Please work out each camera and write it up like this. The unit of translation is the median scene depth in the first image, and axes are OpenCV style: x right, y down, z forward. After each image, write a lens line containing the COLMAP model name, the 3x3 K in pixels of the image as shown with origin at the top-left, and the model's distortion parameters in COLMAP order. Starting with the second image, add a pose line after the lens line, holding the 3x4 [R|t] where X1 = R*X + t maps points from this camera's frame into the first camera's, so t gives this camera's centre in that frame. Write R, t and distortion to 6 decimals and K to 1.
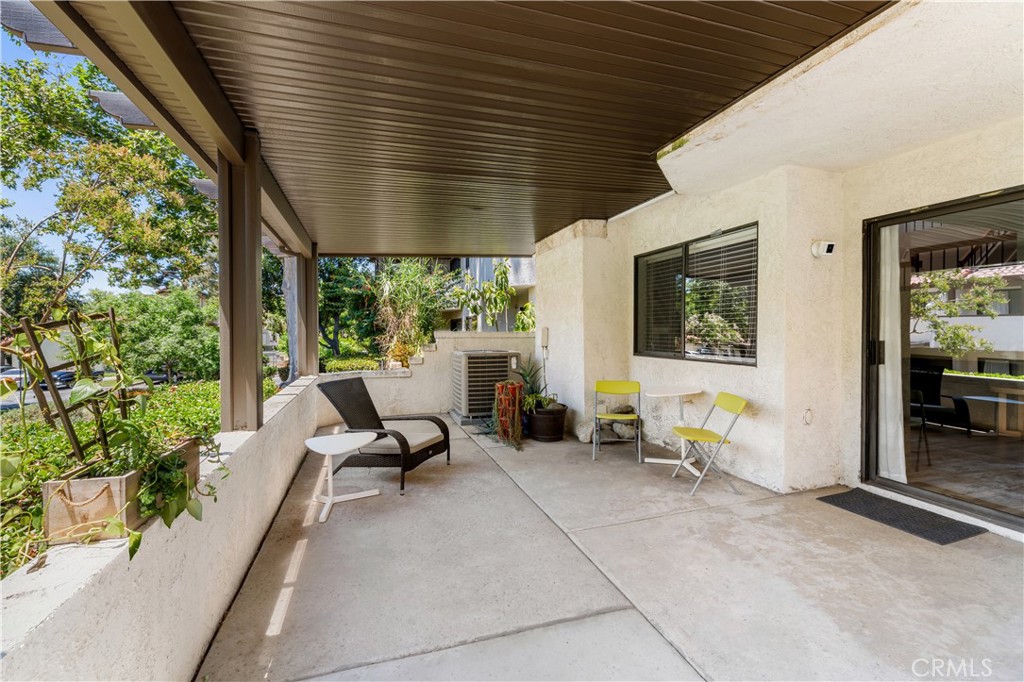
lens RADIAL K [[452.6, 0, 505.8], [0, 452.6, 336.3], [0, 0, 1]] dist [0.001996, 0.000027]
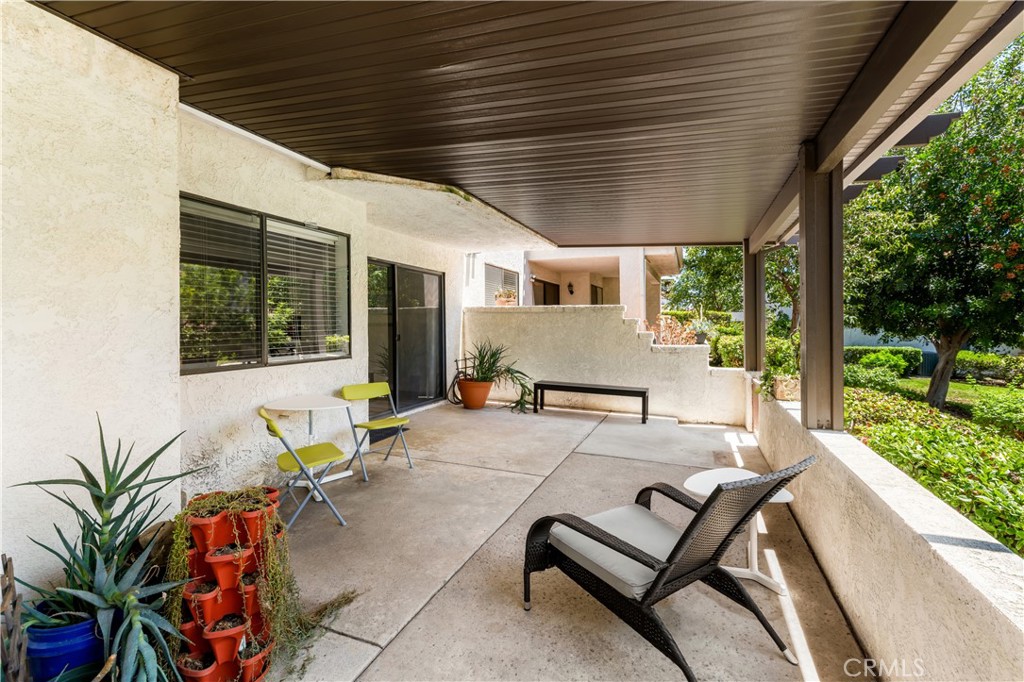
lens RADIAL K [[452.6, 0, 505.8], [0, 452.6, 336.3], [0, 0, 1]] dist [0.001996, 0.000027]
pose [[-0.772806, -0.014349, 0.634480, -0.422738], [0.008433, 0.999424, 0.032874, -0.024550], [-0.634586, 0.030756, -0.772240, 1.413811]]
